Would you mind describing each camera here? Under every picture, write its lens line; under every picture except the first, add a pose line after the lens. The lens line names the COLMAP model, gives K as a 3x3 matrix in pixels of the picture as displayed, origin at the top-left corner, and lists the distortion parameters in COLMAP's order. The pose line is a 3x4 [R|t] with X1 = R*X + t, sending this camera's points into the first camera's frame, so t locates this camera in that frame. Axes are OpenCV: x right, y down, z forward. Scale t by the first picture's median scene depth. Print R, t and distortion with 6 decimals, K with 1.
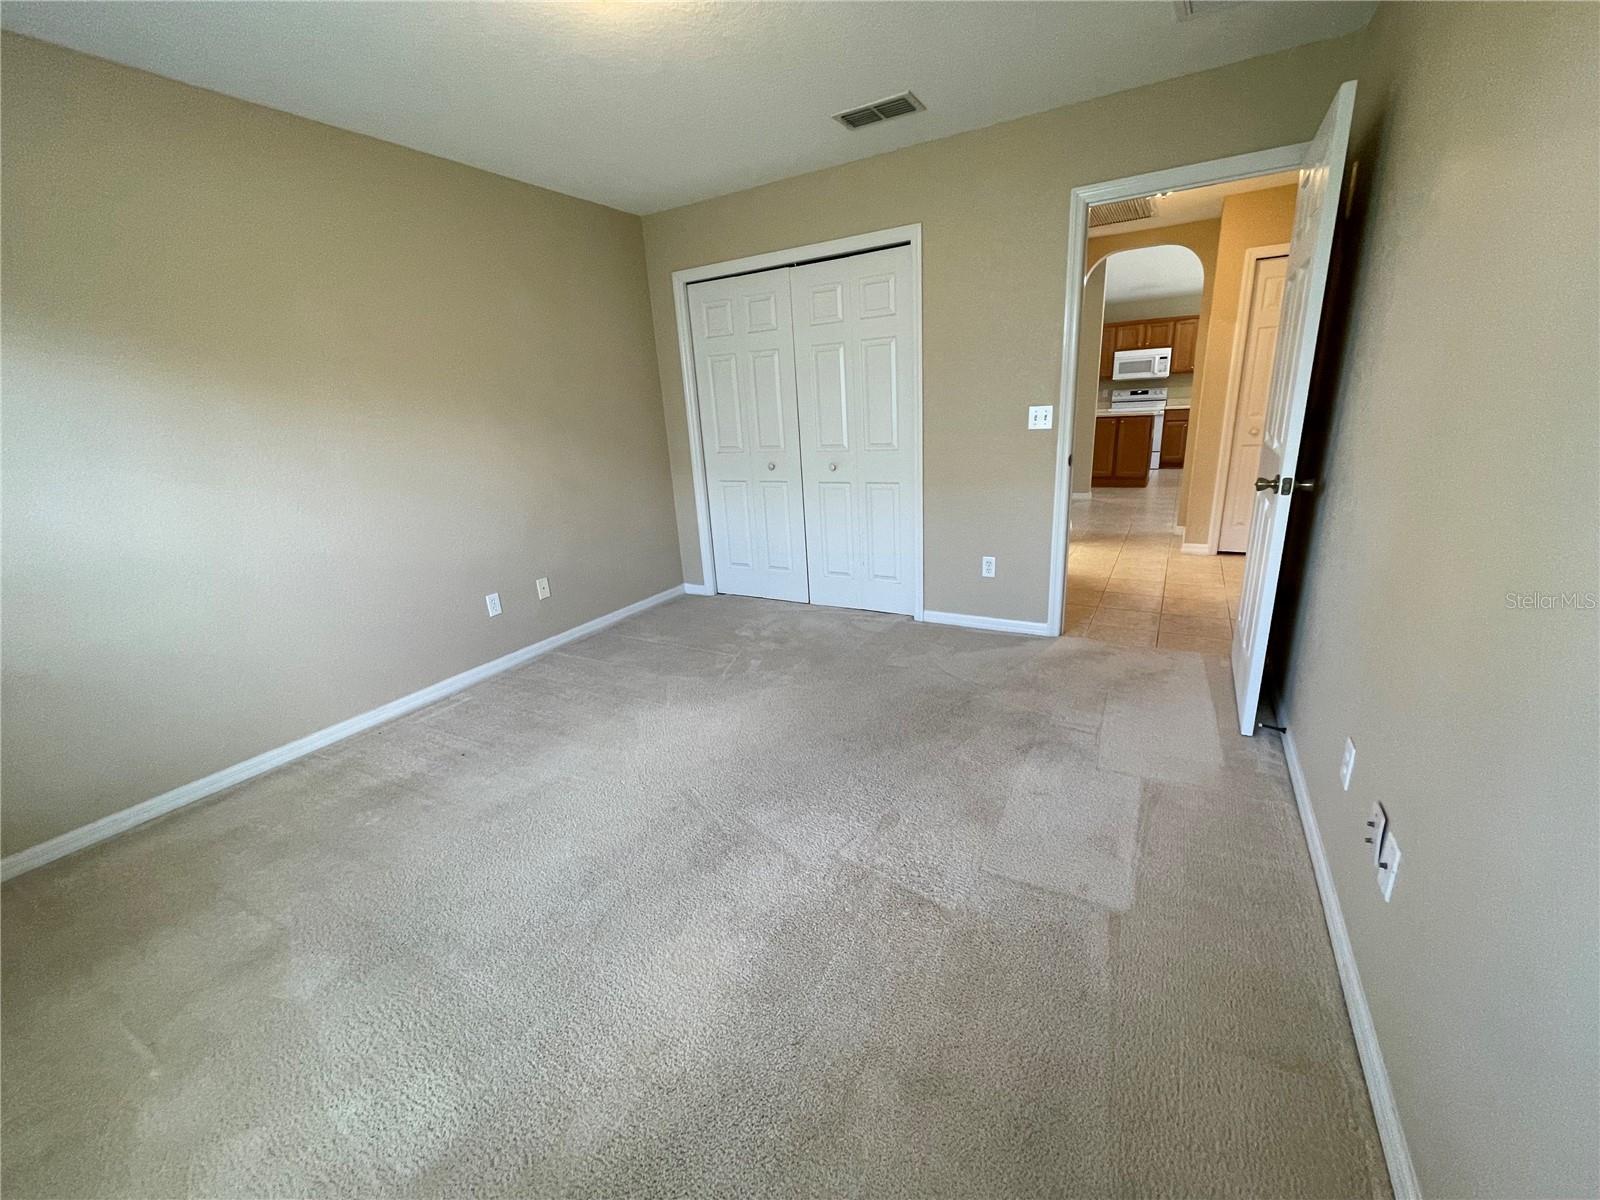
lens RADIAL K [[650.6, 0, 802.6], [0, 650.6, 597.5], [0, 0, 1]] dist [-0.000032, 0.000059]
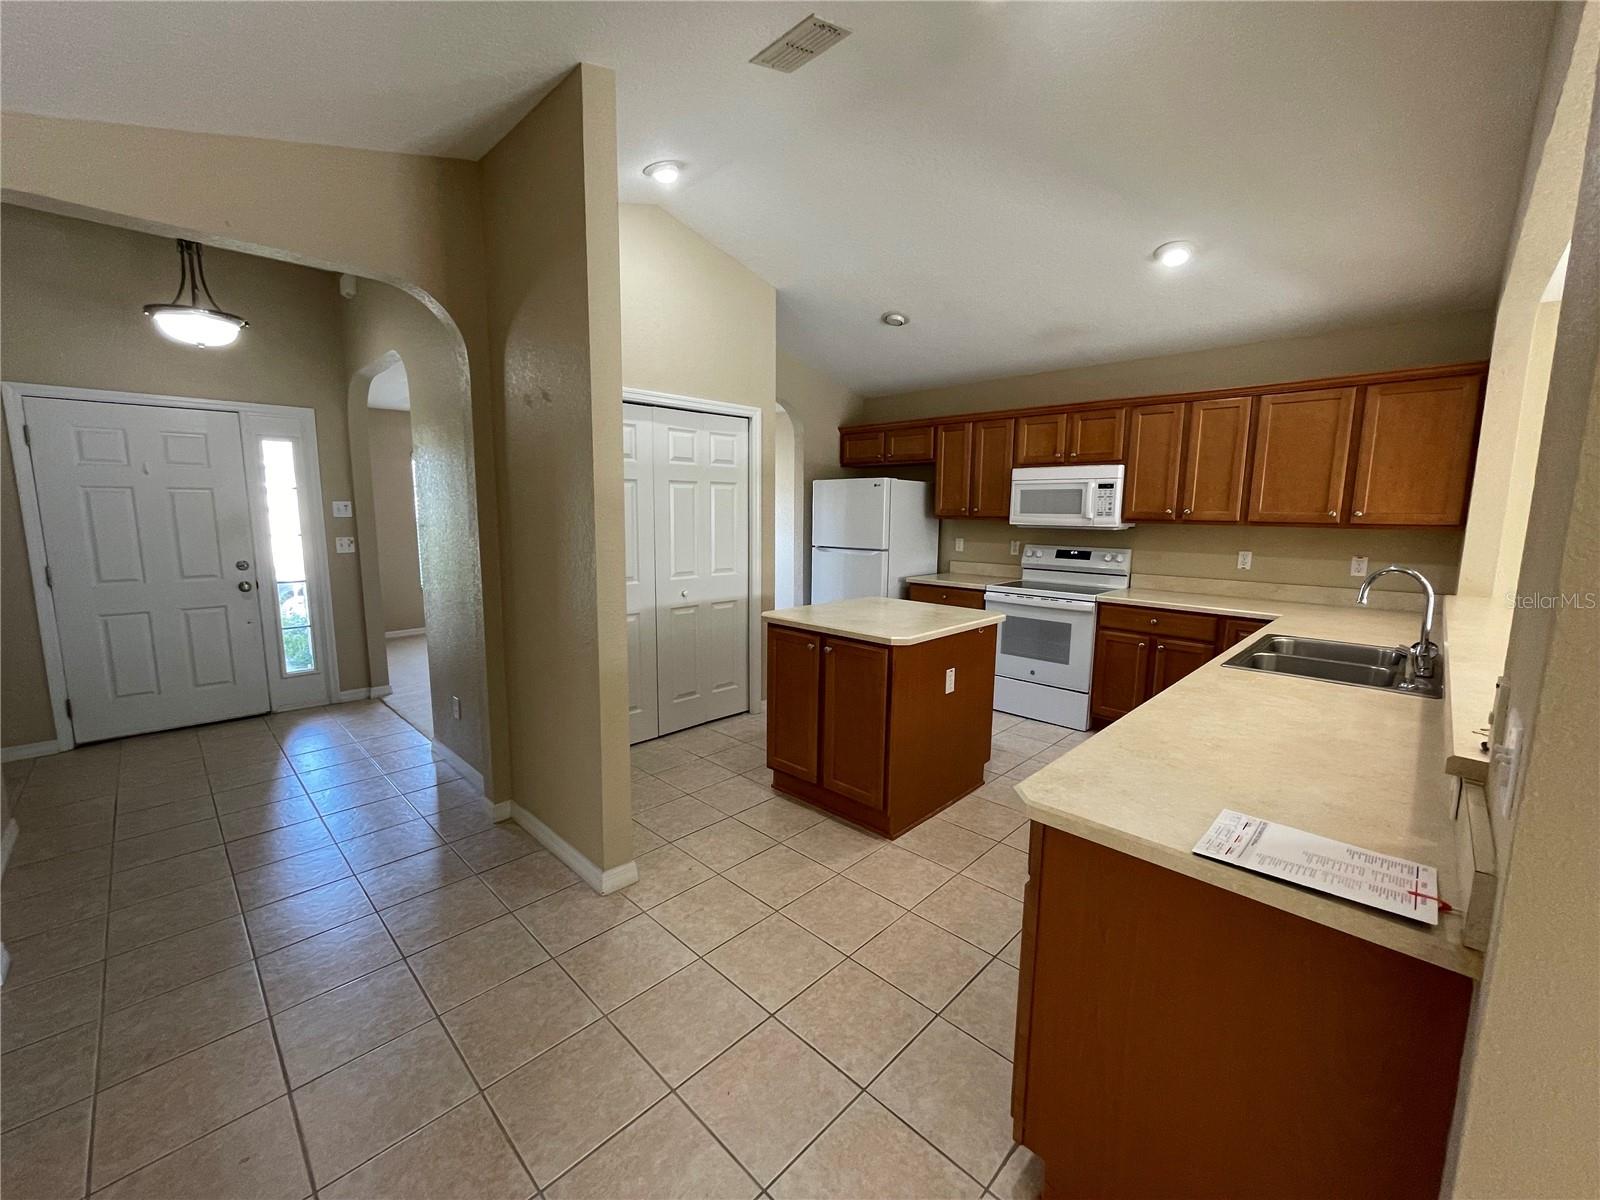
lens RADIAL K [[646.1, 0, 802.6], [0, 646.1, 596.5], [0, 0, 1]] dist [-0.000503, -0.000206]
pose [[0.965084, 0.099350, -0.242369, 0.464743], [-0.133838, 0.982410, -0.130225, -0.207016], [0.225168, 0.158116, 0.961404, 0.535495]]
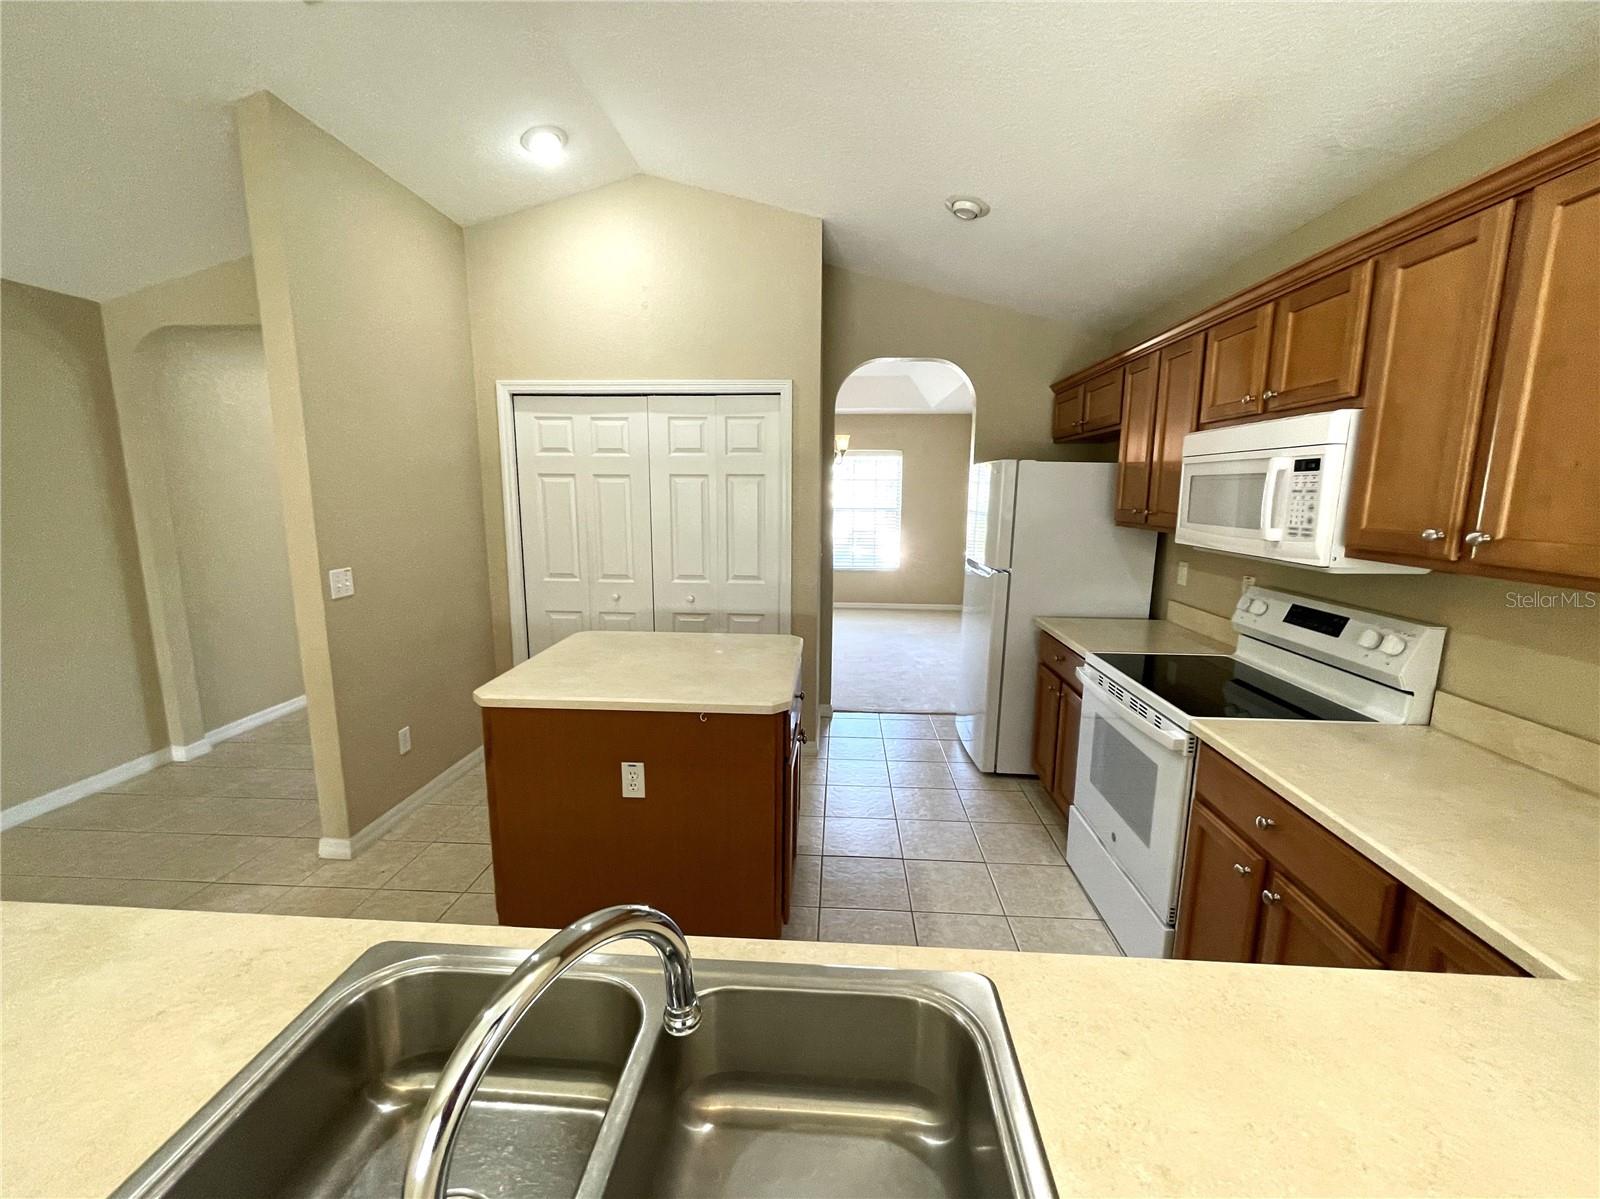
lens RADIAL K [[650.6, 0, 802.6], [0, 650.6, 597.0], [0, 0, 1]] dist [-0.000032, 0.000059]
pose [[0.443774, 0.207272, -0.871839, 0.652552], [-0.286831, 0.954556, 0.080937, -0.304157], [0.848995, 0.214153, 0.483059, 0.791698]]
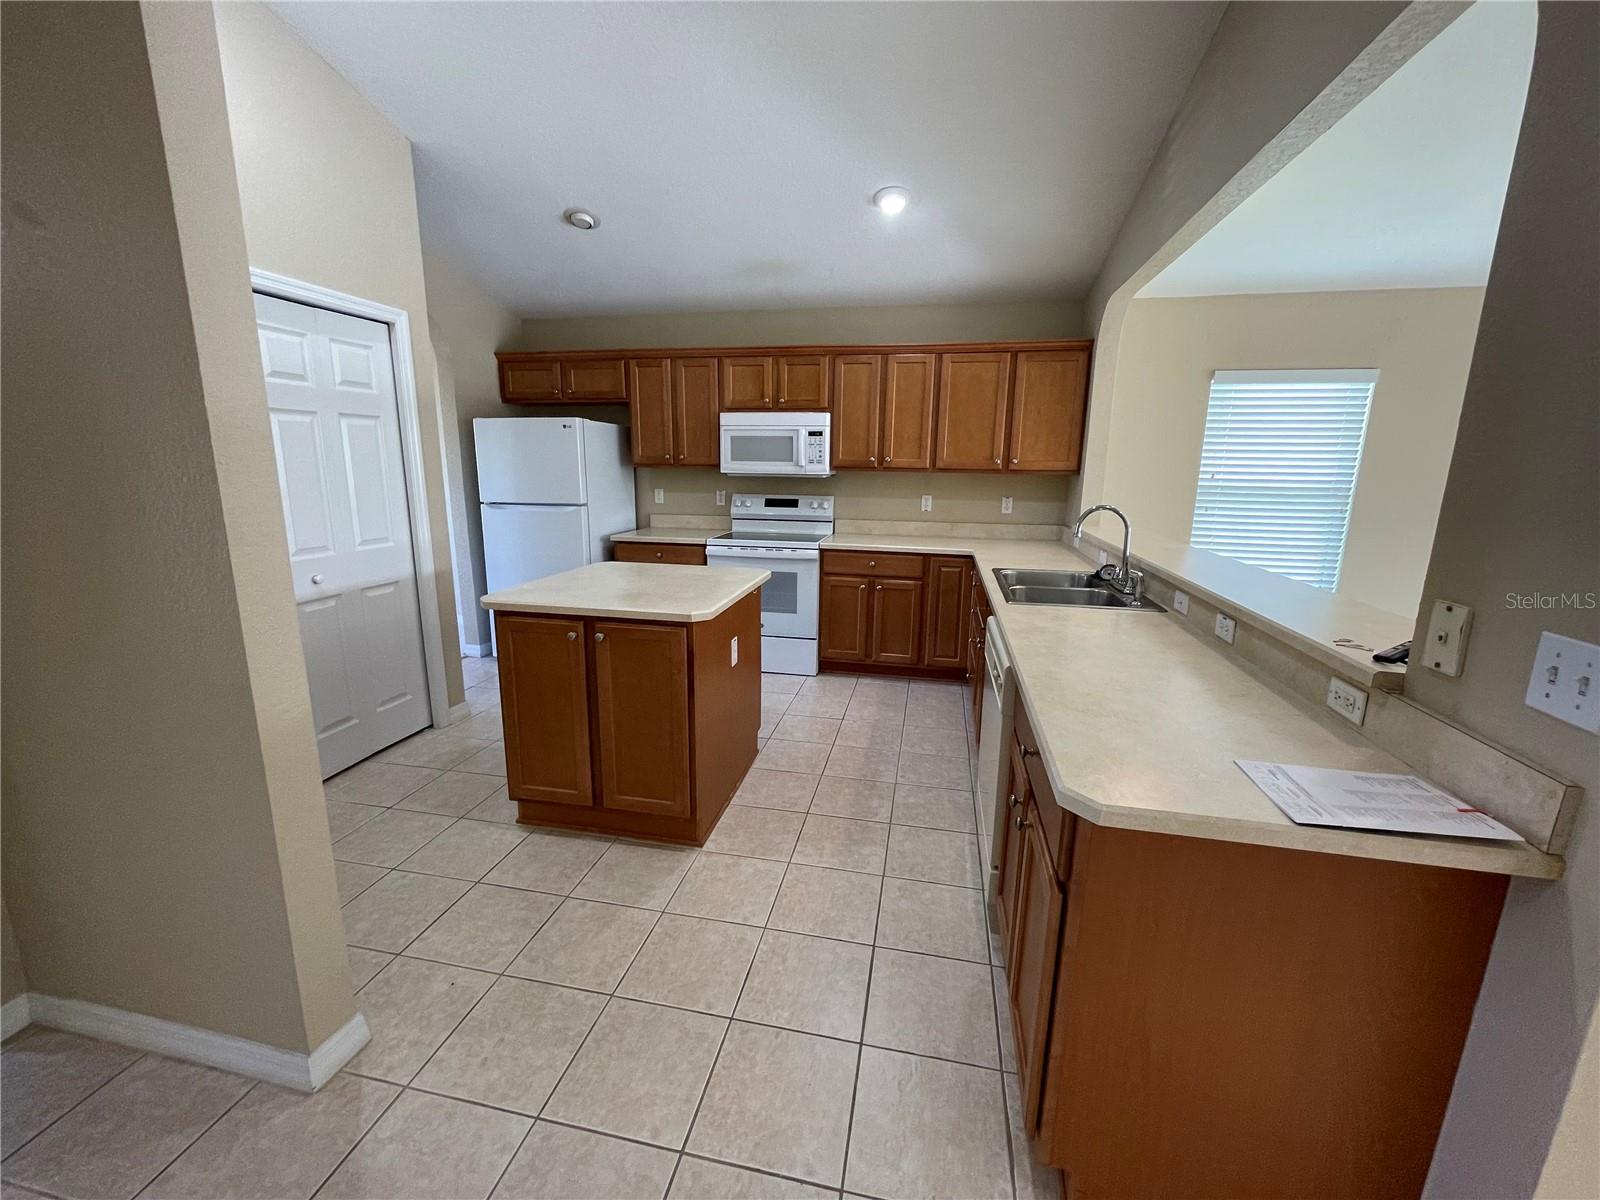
lens RADIAL K [[646.1, 0, 802.6], [0, 646.1, 596.5], [0, 0, 1]] dist [-0.000503, -0.000206]
pose [[0.948973, 0.004258, 0.315328, 0.402401], [0.024362, 0.995931, -0.086764, -0.215885], [-0.314415, 0.090018, 0.945008, 0.585782]]
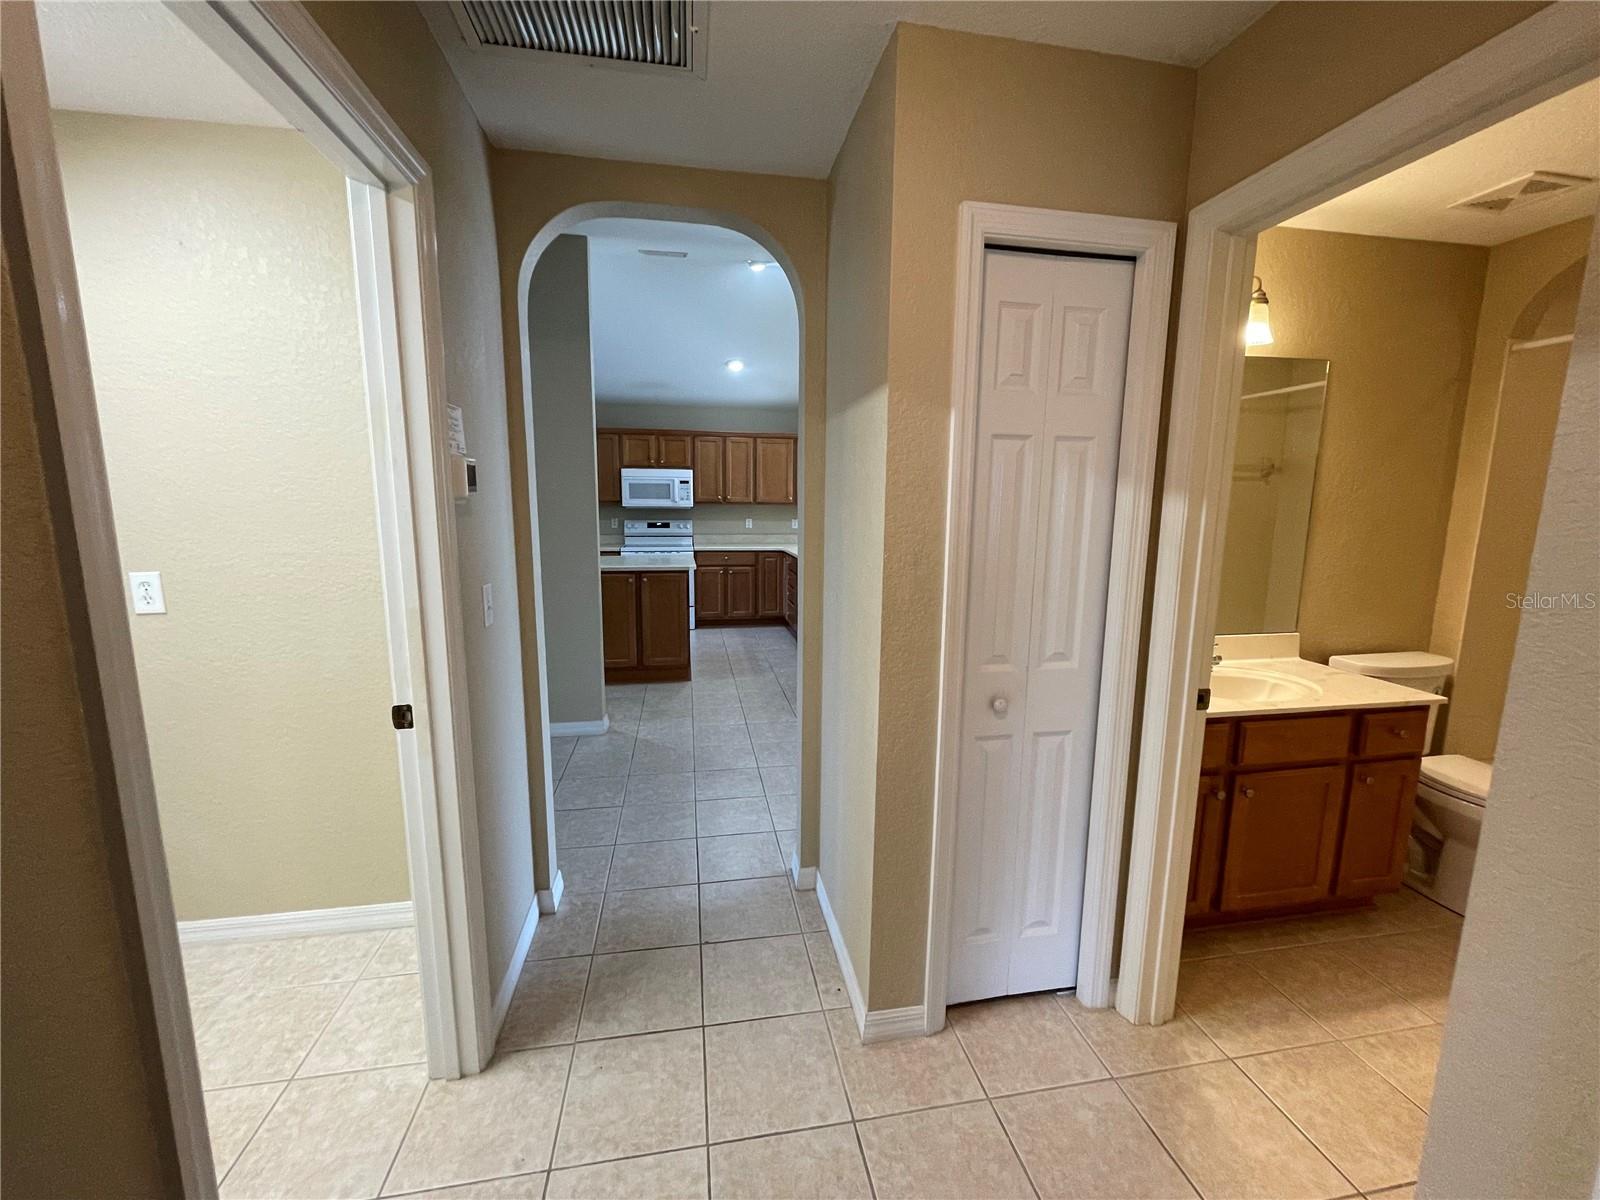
lens RADIAL K [[646.1, 0, 802.6], [0, 646.1, 596.5], [0, 0, 1]] dist [-0.000503, -0.000206]
pose [[0.765022, -0.031232, 0.643247, 0.178911], [0.133629, 0.984783, -0.111111, -0.139169], [-0.629988, 0.170958, 0.757554, 0.376449]]
